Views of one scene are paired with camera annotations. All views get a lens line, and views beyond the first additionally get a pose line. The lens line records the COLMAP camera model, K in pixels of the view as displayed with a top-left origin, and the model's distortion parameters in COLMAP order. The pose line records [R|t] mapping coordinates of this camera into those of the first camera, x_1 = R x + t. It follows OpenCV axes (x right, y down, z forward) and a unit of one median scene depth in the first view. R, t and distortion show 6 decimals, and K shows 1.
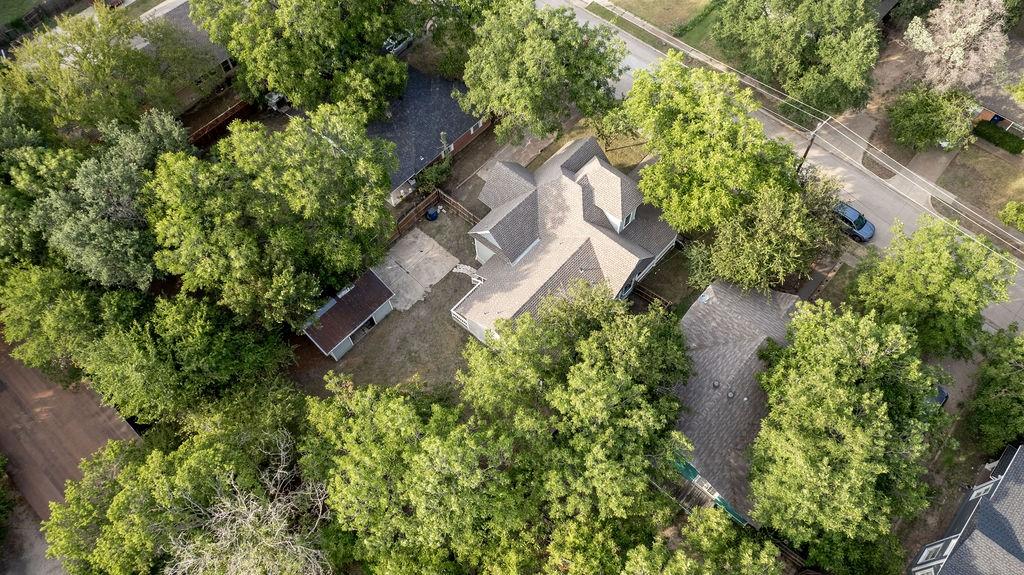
lens RADIAL K [[706.2, 0, 512.8], [0, 706.2, 308.3], [0, 0, 1]] dist [-0.106445, 0.105067]
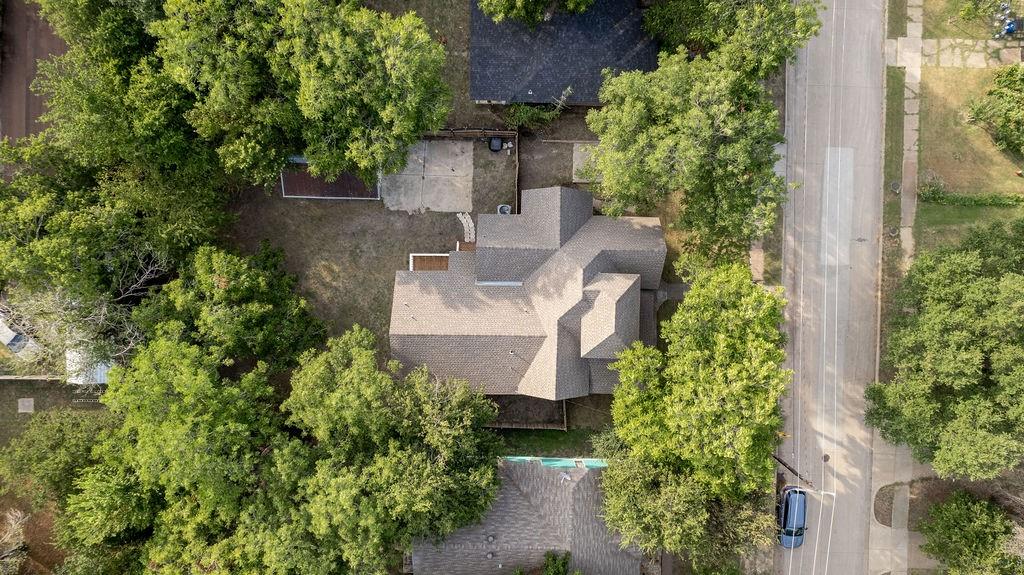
lens RADIAL K [[660.2, 0, 512.0], [0, 660.2, 287.5], [0, 0, 1]] dist [-0.086857, 0.085769]
pose [[0.646913, 0.762257, 0.021616, 0.015206], [-0.676054, 0.560179, 0.478697, -0.501487], [0.352781, -0.324289, 0.877714, 0.273697]]
